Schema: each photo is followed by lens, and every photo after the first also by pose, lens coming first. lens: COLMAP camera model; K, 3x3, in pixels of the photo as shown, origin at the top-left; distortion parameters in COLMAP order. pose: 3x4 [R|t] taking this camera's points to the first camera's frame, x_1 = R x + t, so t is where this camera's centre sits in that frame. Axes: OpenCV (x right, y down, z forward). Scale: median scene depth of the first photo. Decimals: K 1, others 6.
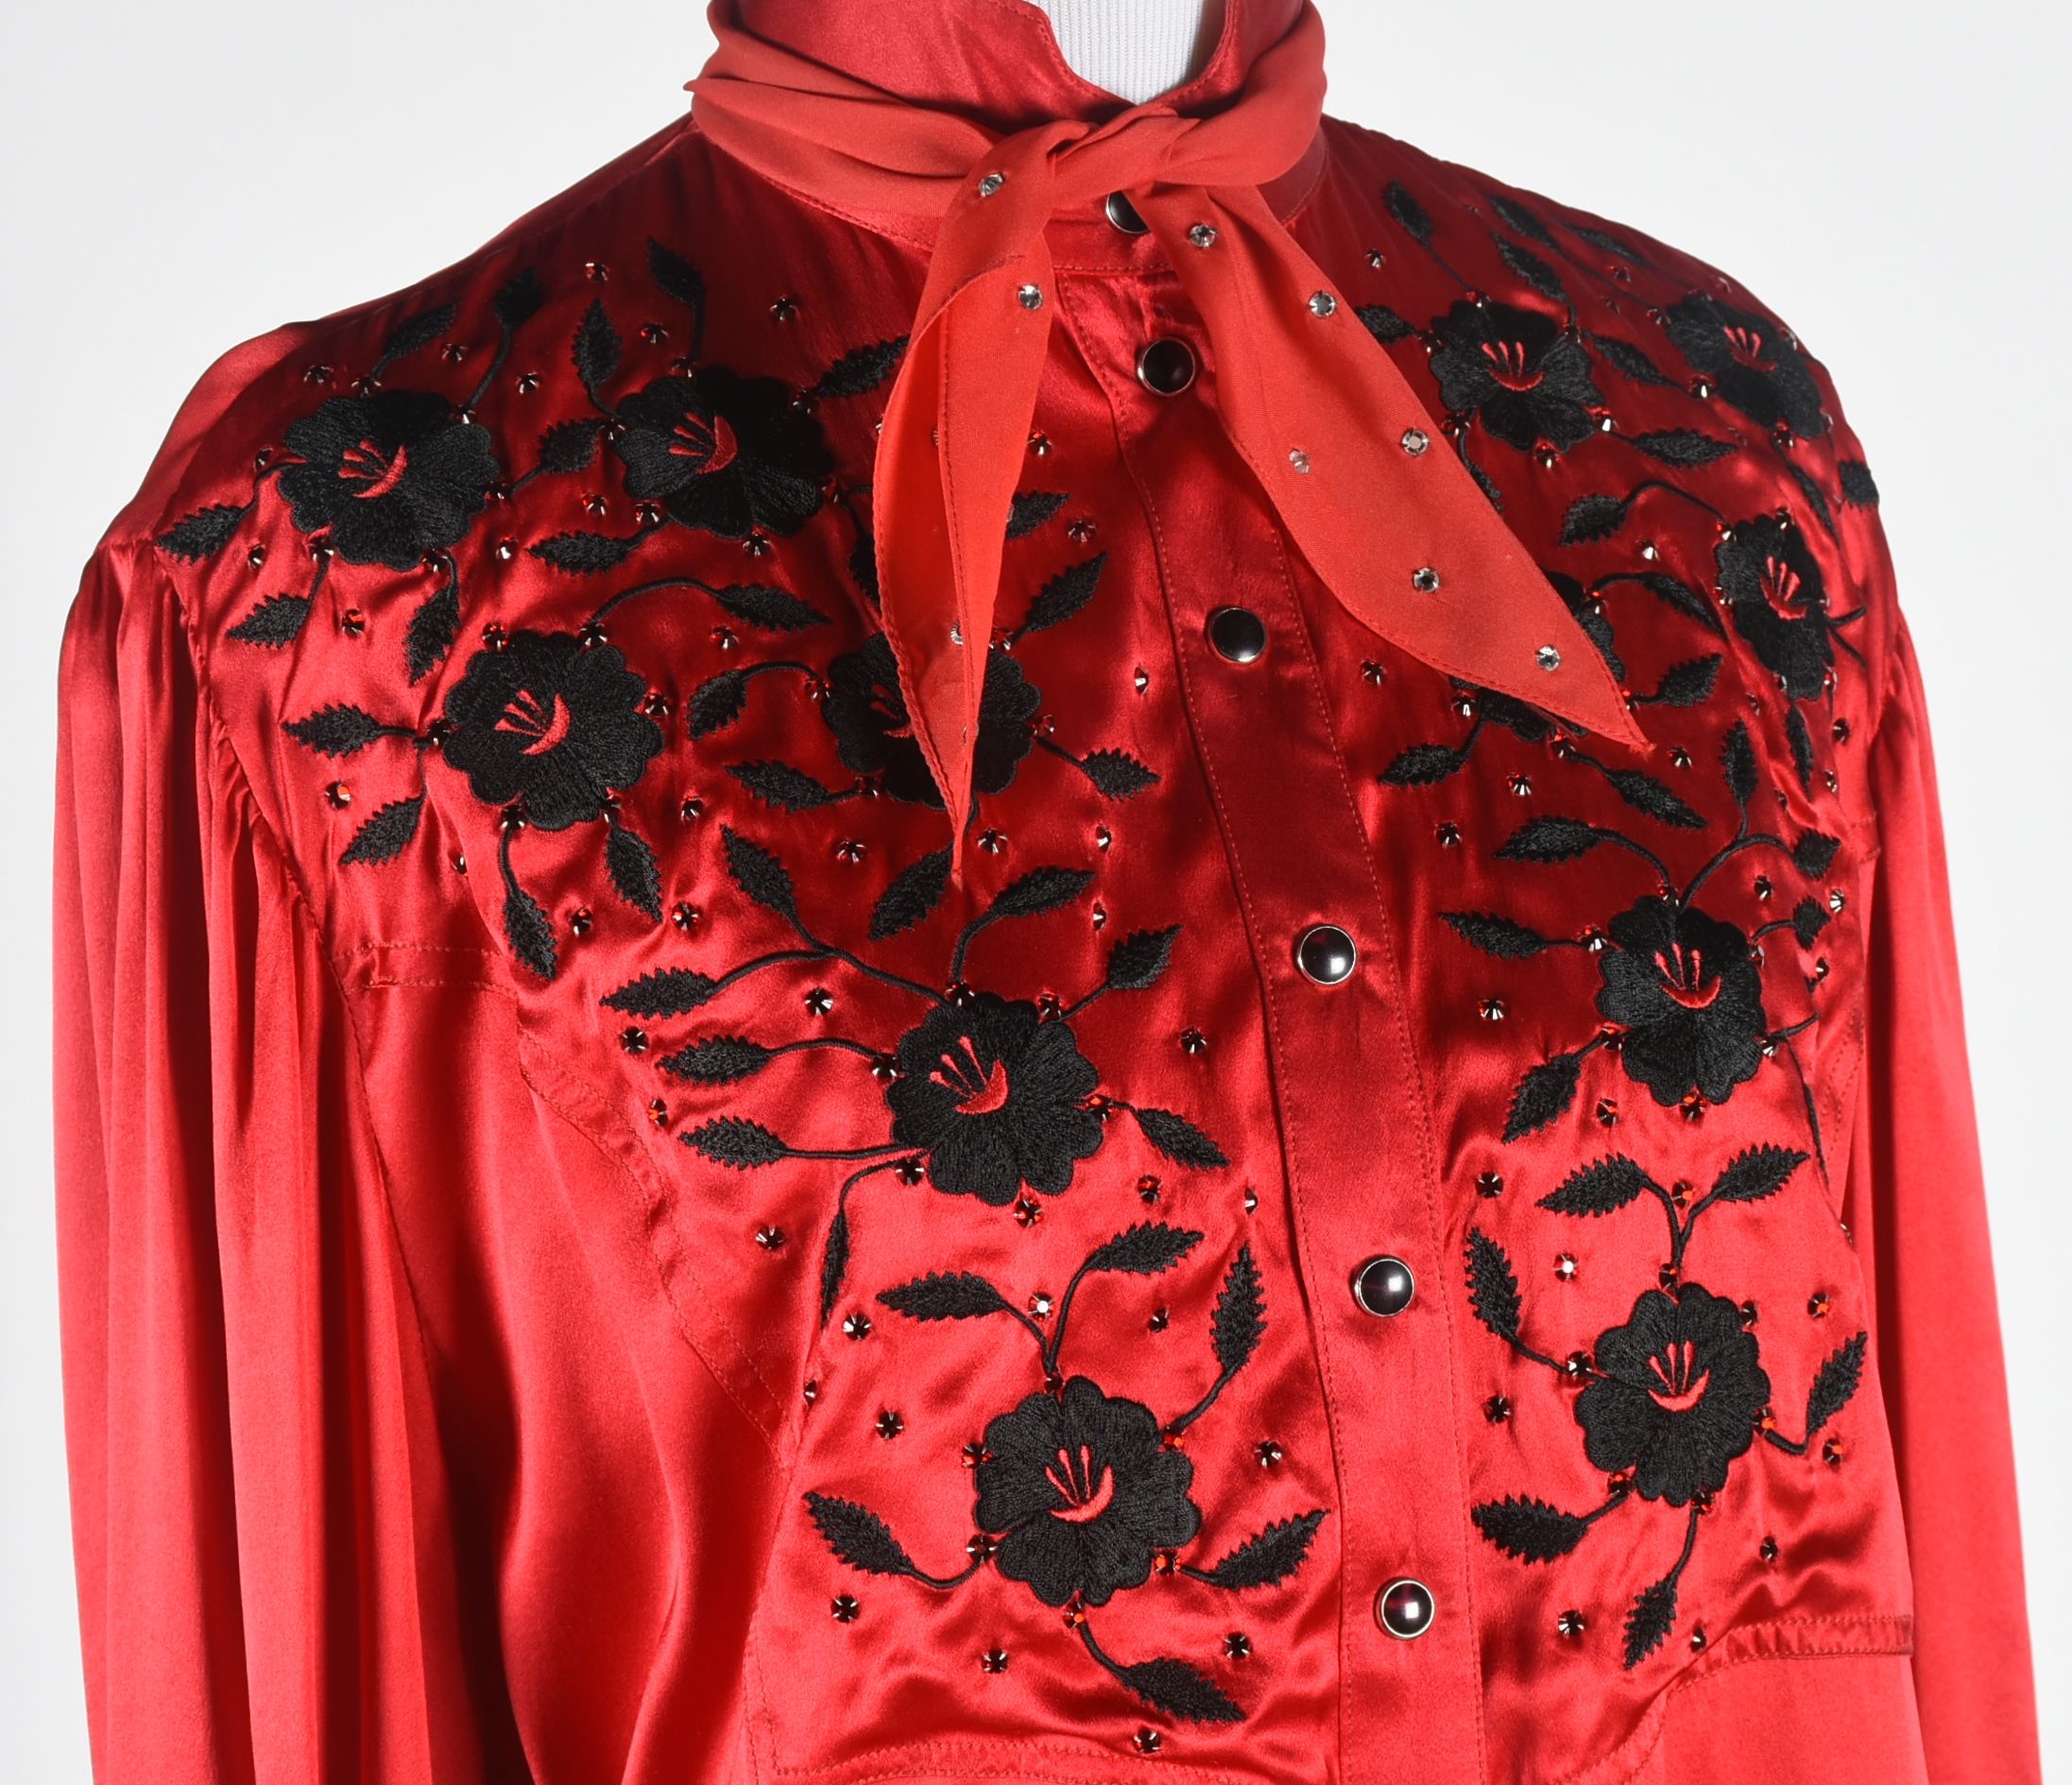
lens RADIAL K [[7305.1, 0, 1644.8], [0, 7305.1, 890.7], [0, 0, 1]] dist [0.079346, -3.393001]
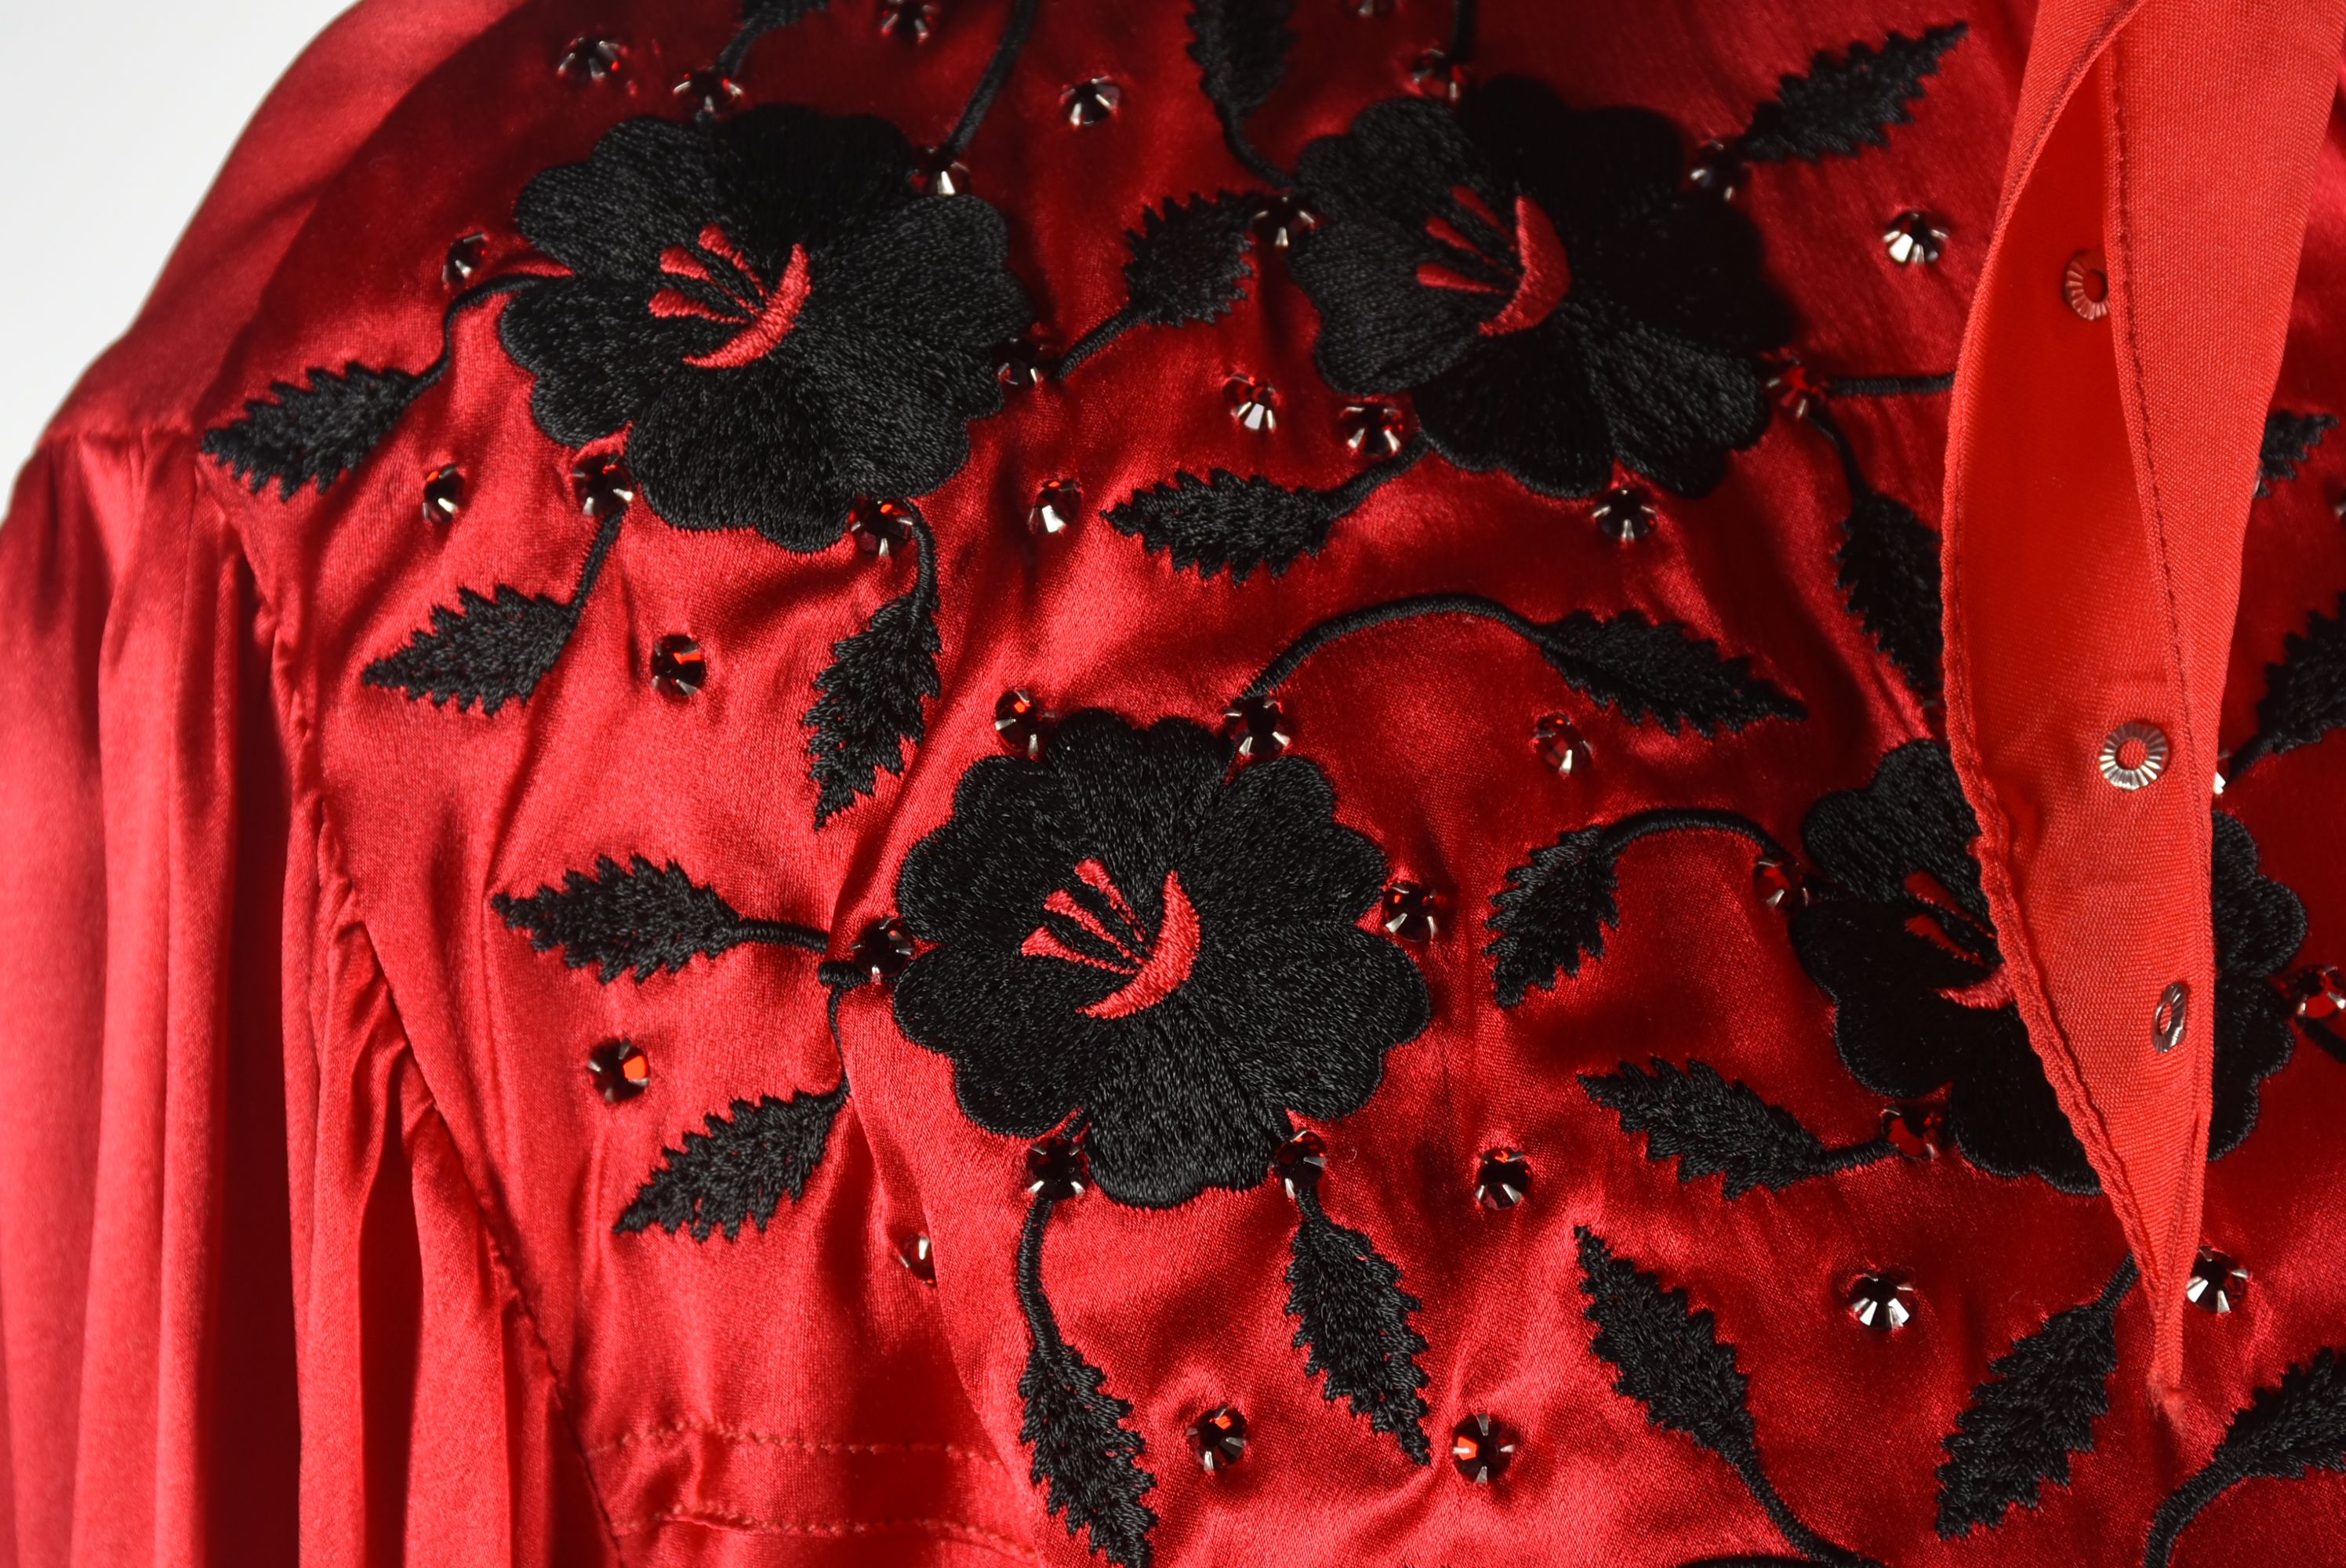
lens RADIAL K [[7202.3, 0, 1173.0], [0, 7202.3, 784.0], [0, 0, 1]] dist [-0.048989, -0.638534]
pose [[0.998688, 0.046040, -0.022440, -0.138654], [-0.044556, 0.997042, 0.062633, -0.057143], [0.025258, -0.061551, 0.997784, 0.586570]]
